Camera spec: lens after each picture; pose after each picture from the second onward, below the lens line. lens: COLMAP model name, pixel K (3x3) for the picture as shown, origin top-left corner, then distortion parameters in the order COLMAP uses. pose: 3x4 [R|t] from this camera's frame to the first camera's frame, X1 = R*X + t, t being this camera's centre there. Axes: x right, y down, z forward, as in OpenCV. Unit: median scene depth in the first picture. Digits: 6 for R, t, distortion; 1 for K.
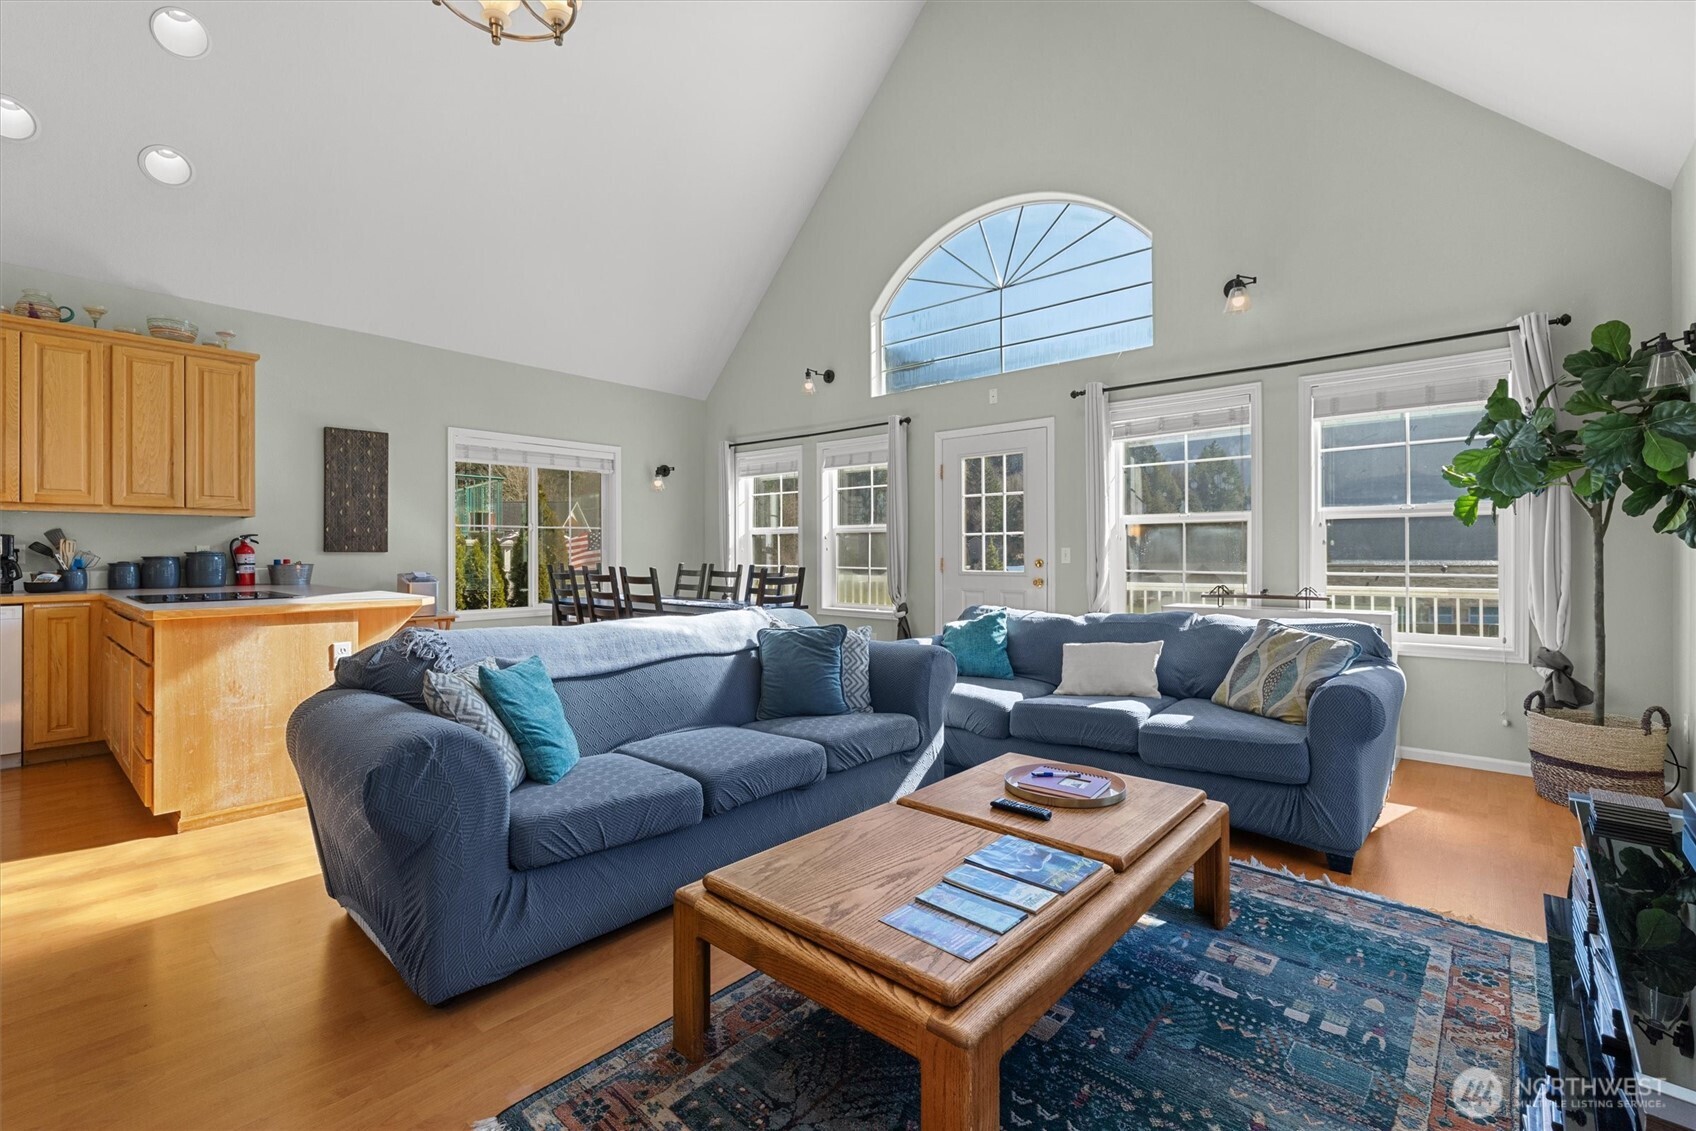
lens RADIAL K [[743.2, 0, 848.4], [0, 743.2, 550.8], [0, 0, 1]] dist [-0.001943, -0.000144]
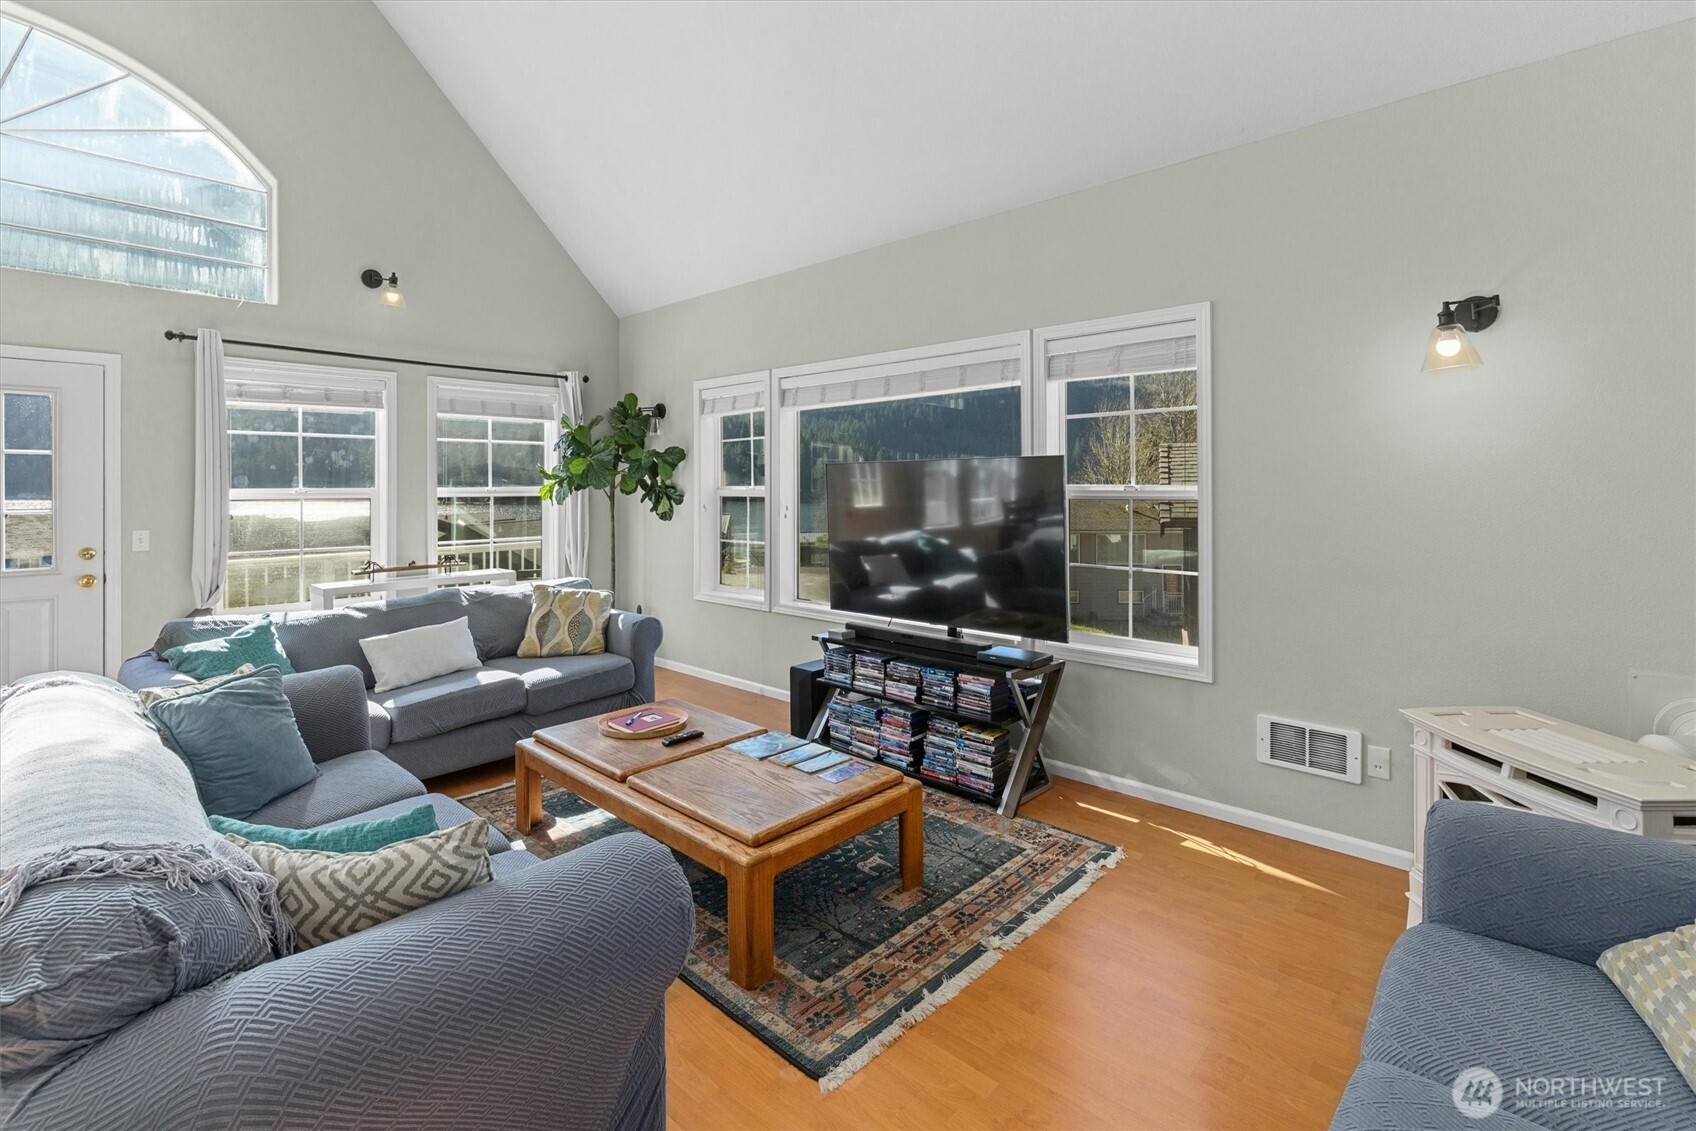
lens RADIAL K [[772.0, 0, 844.1], [0, 772.0, 488.7], [0, 0, 1]] dist [-0.000336, 0.000118]
pose [[0.023851, 0.001126, 0.999715, -0.697444], [-0.000147, 0.999999, -0.001123, -0.067673], [-0.999716, -0.000120, 0.023852, 0.384941]]
